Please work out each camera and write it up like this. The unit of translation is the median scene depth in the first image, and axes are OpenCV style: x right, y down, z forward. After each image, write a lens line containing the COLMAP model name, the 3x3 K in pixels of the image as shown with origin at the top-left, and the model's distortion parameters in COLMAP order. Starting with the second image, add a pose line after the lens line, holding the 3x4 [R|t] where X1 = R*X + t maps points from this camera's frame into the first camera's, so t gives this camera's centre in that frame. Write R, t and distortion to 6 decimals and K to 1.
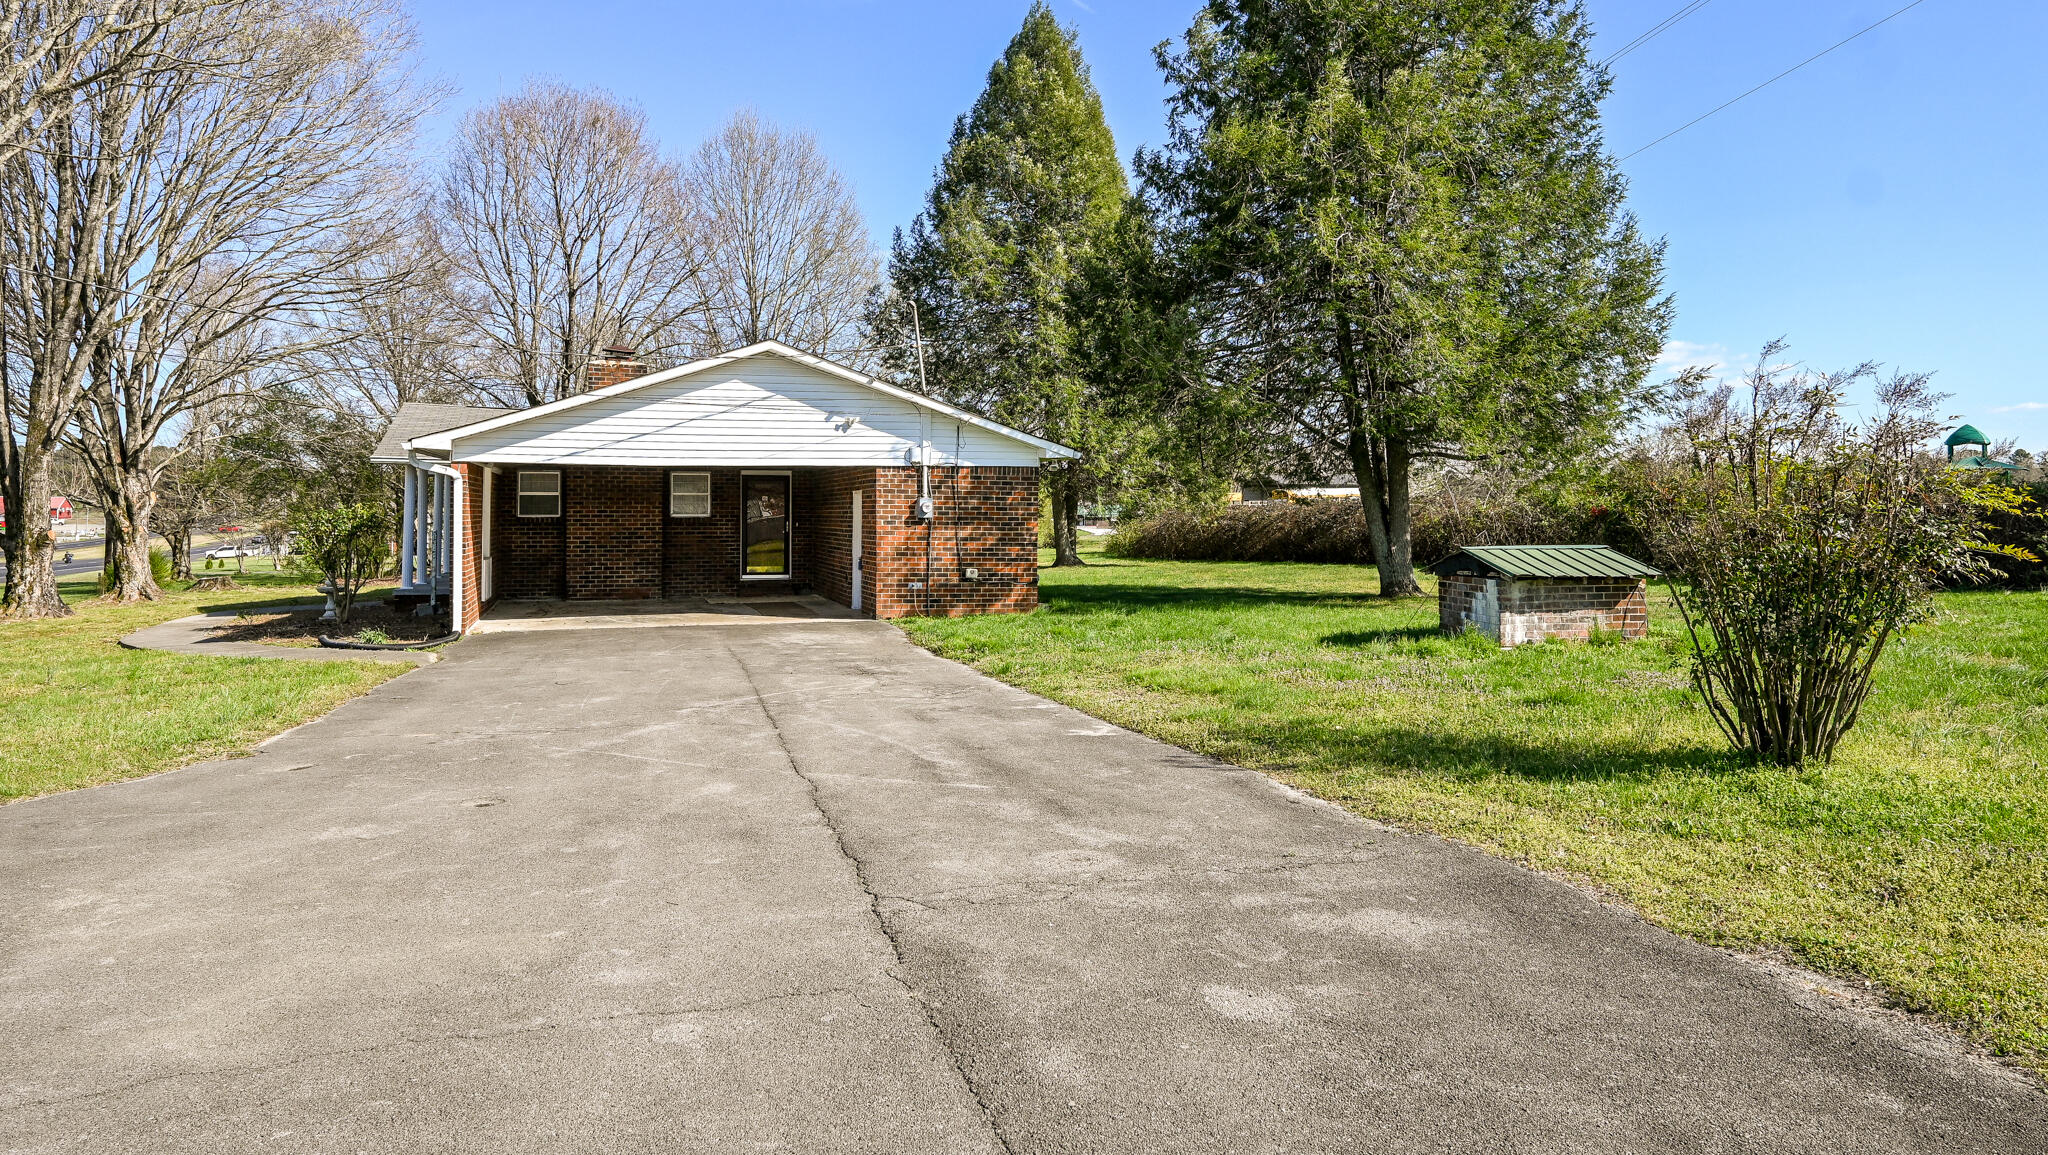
lens RADIAL K [[1213.5, 0, 1031.0], [0, 1213.5, 482.5], [0, 0, 1]] dist [0.004290, -0.000279]
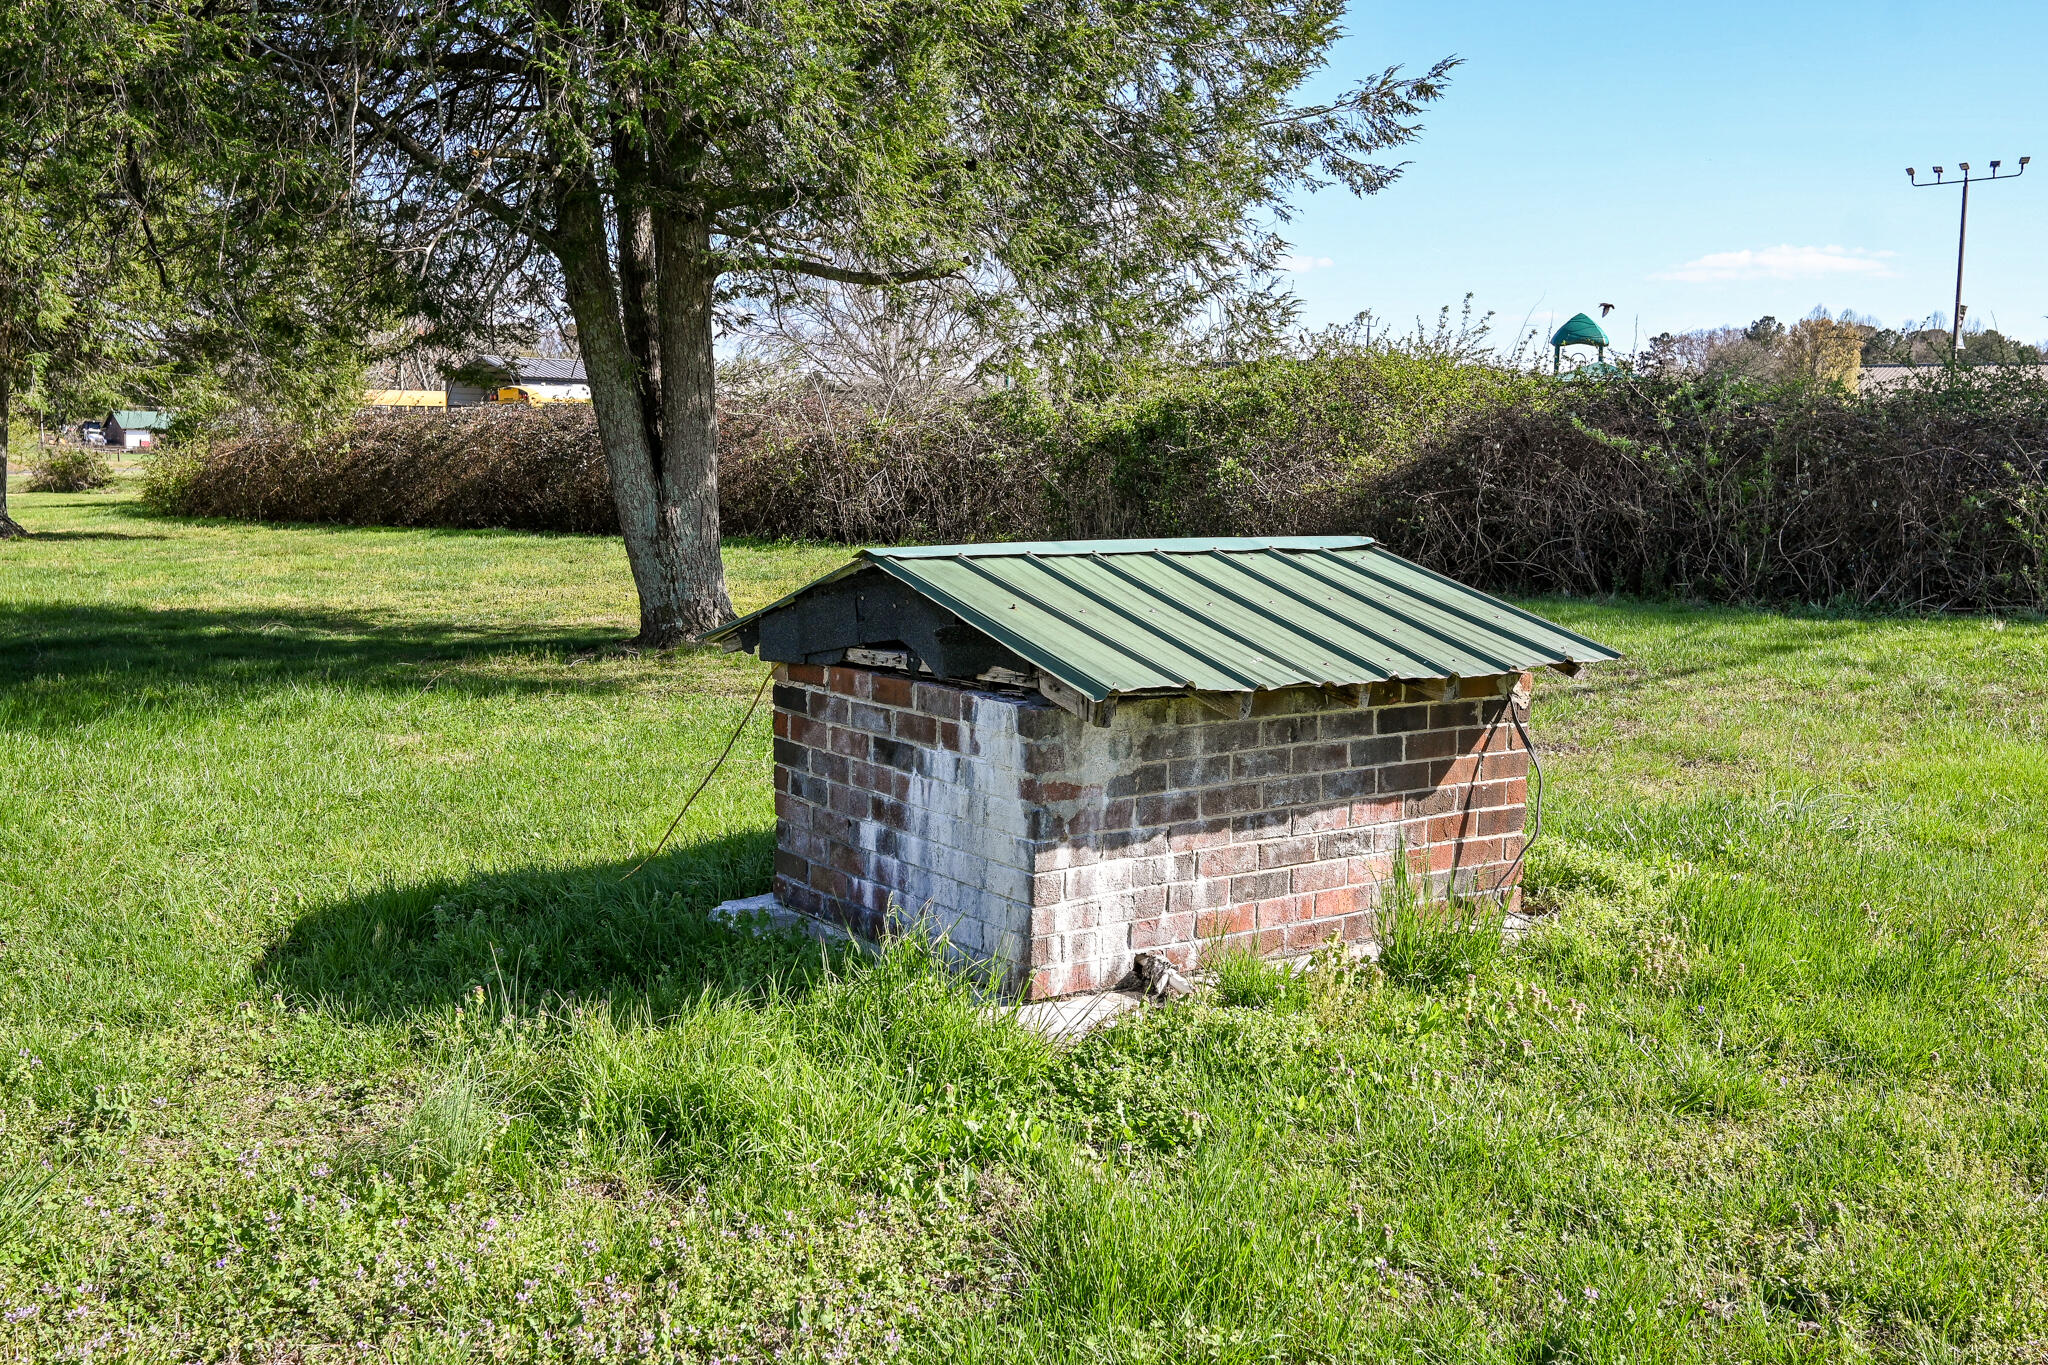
lens RADIAL K [[1934.5, 0, 1025.1], [0, 1934.5, 685.5], [0, 0, 1]] dist [-0.003191, 0.000000]
pose [[0.904787, -0.033740, 0.424525, 0.232689], [-0.031608, 0.988787, 0.145951, 0.025695], [-0.424689, -0.145473, 0.893575, 0.678679]]
